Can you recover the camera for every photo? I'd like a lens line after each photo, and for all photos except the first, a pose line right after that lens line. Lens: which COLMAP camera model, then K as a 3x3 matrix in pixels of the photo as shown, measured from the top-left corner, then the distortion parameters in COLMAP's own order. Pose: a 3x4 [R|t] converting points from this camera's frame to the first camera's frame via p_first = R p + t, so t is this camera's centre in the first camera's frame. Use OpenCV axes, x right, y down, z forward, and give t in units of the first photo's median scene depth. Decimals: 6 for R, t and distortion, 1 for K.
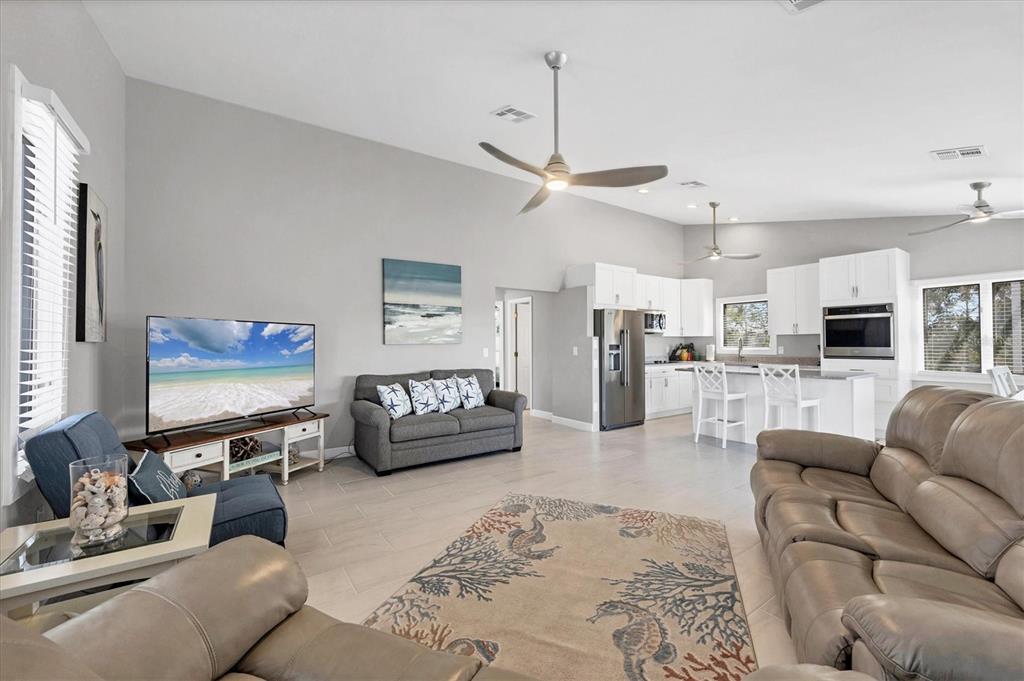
lens RADIAL K [[421.6, 0, 514.5], [0, 421.6, 341.1], [0, 0, 1]] dist [0.000008, -0.000018]
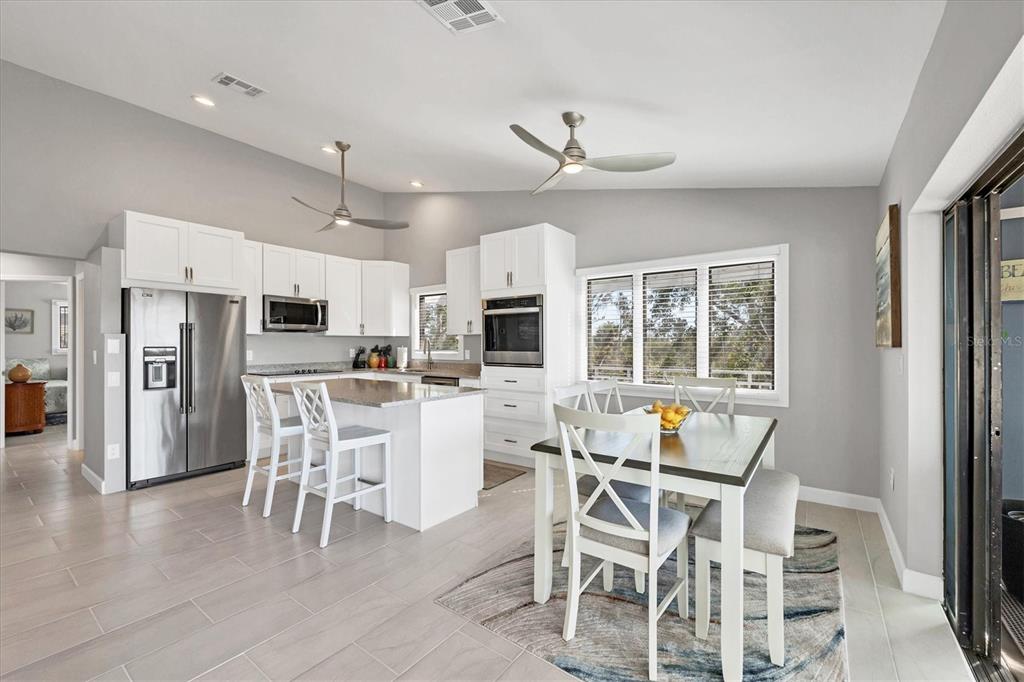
lens RADIAL K [[421.6, 0, 519.1], [0, 421.6, 345.3], [0, 0, 1]] dist [0.000008, -0.000018]
pose [[0.945249, 0.003945, 0.326327, 0.542301], [-0.006452, 0.999957, 0.006601, -0.001739], [-0.326287, -0.008345, 0.945234, 0.252644]]
